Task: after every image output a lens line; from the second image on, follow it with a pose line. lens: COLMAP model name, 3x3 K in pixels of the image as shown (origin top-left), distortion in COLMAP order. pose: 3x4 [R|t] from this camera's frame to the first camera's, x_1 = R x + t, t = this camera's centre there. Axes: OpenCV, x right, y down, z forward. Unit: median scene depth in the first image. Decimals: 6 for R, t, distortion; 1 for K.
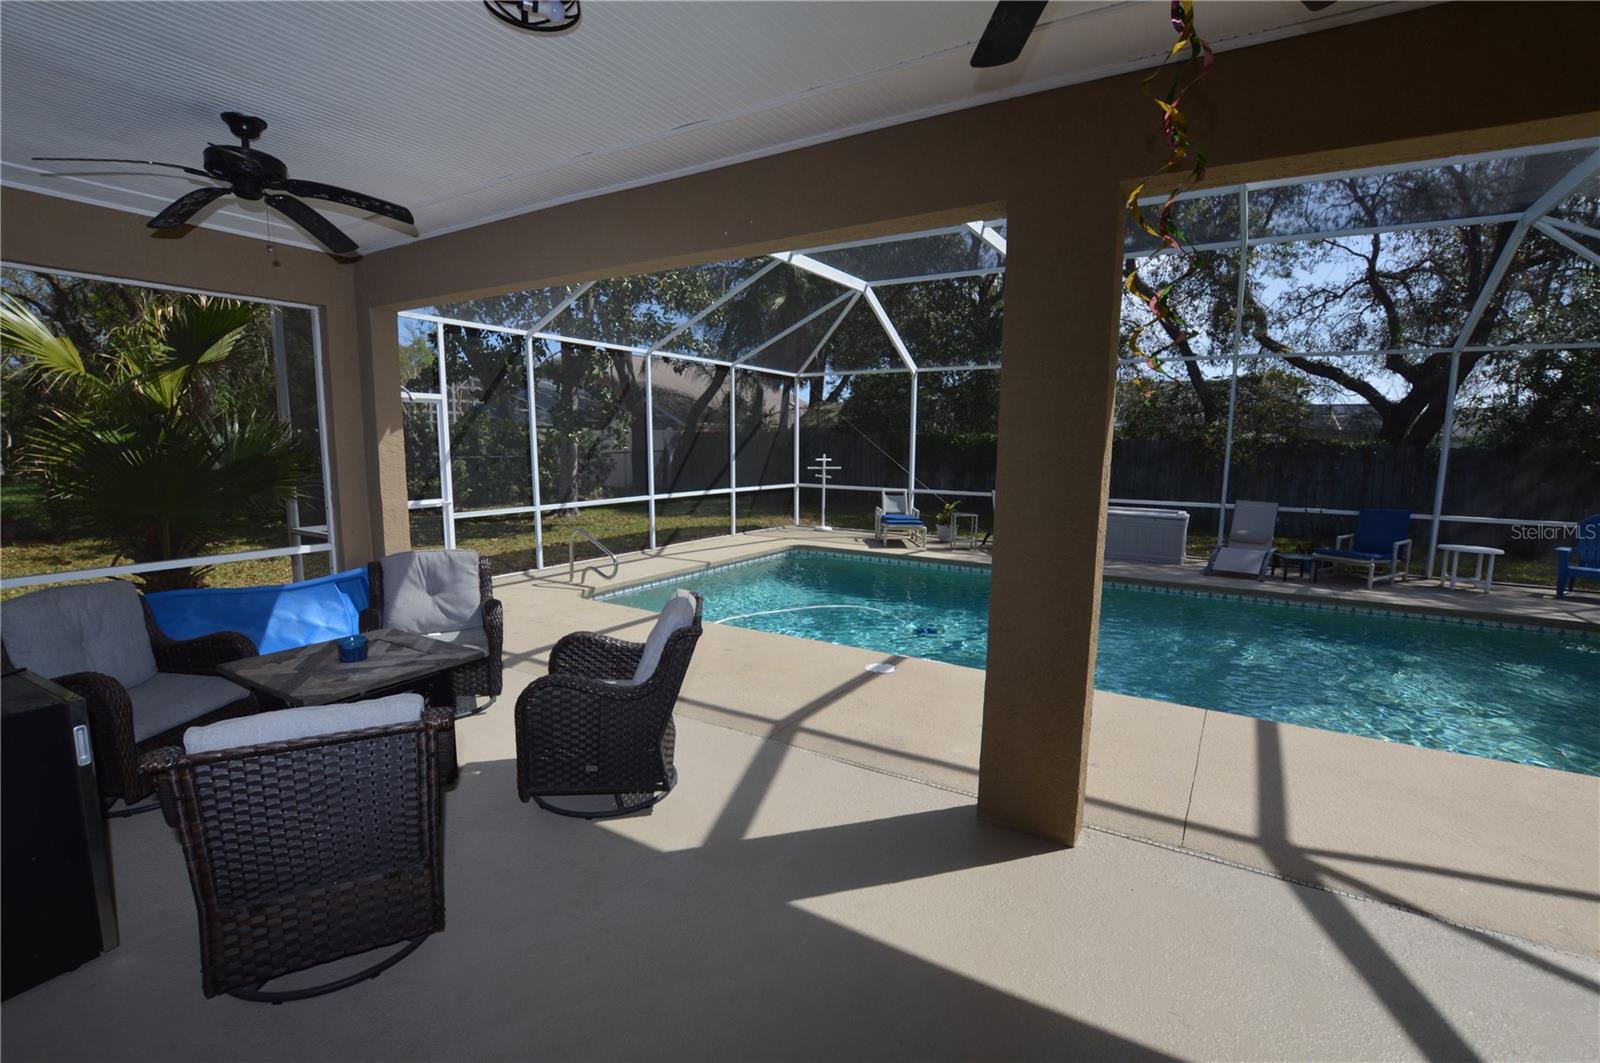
lens RADIAL K [[707.2, 0, 804.7], [0, 707.2, 540.1], [0, 0, 1]] dist [-0.027399, 0.000048]
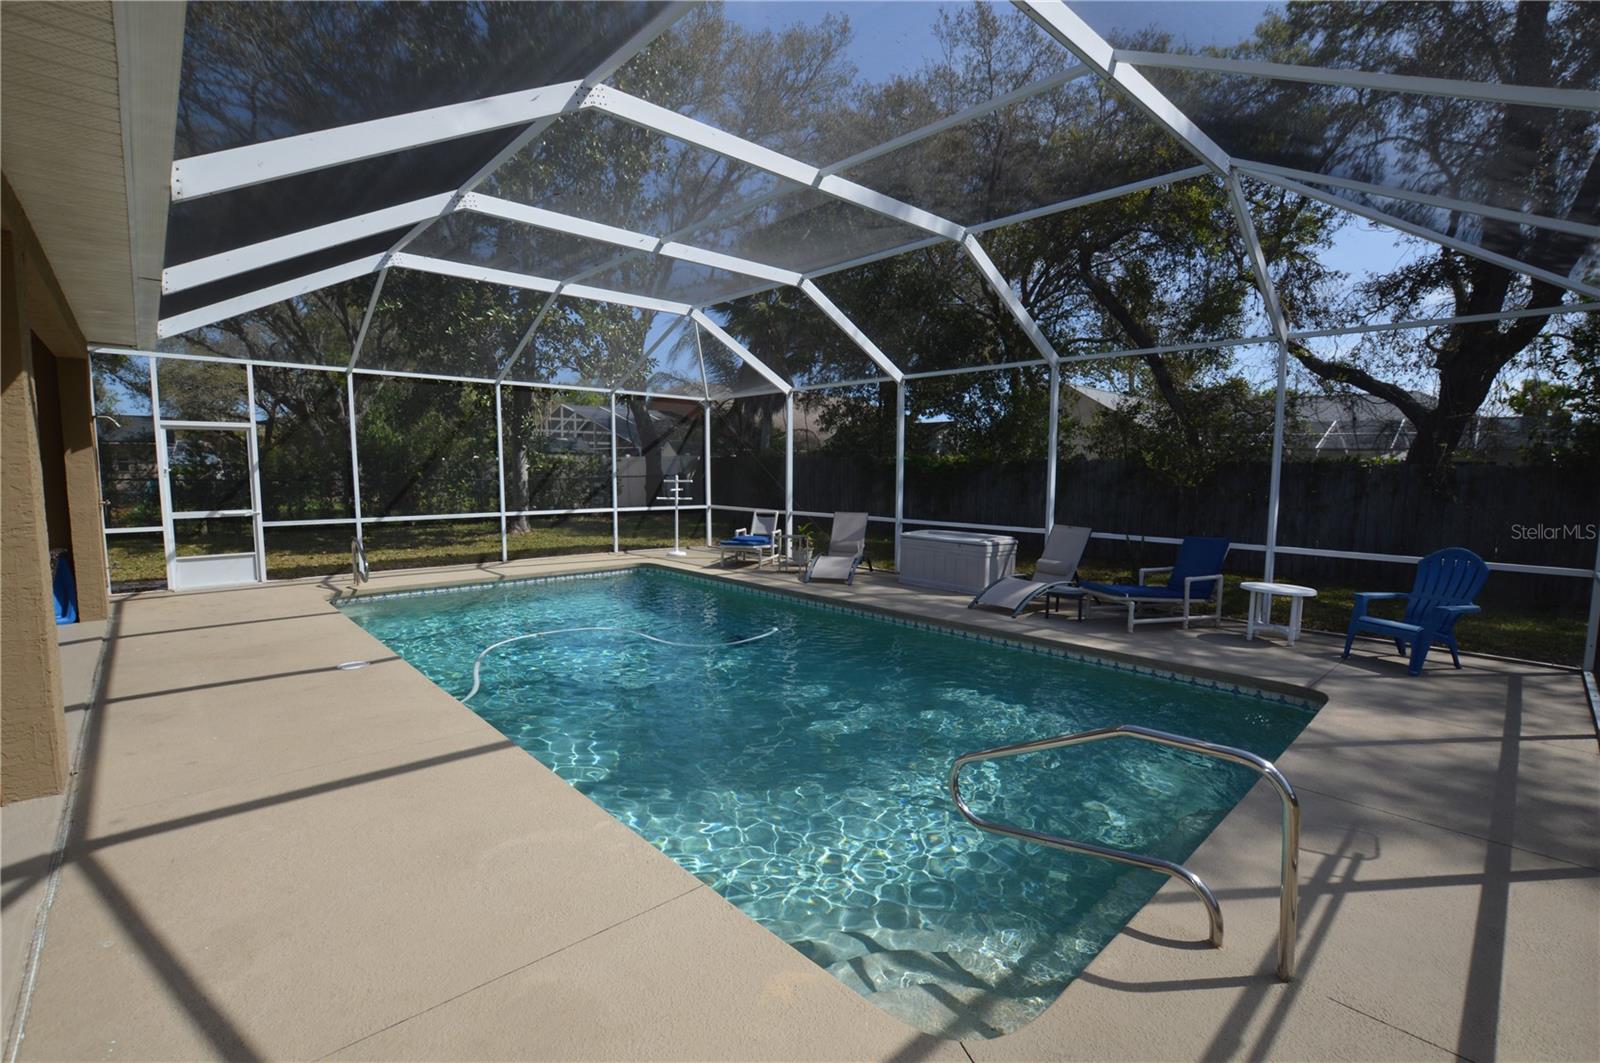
lens RADIAL K [[707.2, 0, 792.6], [0, 707.2, 534.3], [0, 0, 1]] dist [-0.027399, 0.000048]
pose [[0.964018, 0.020609, -0.265038, 0.442022], [-0.033071, 0.998543, -0.042642, 0.001939], [0.263773, 0.049872, 0.963295, 0.066652]]
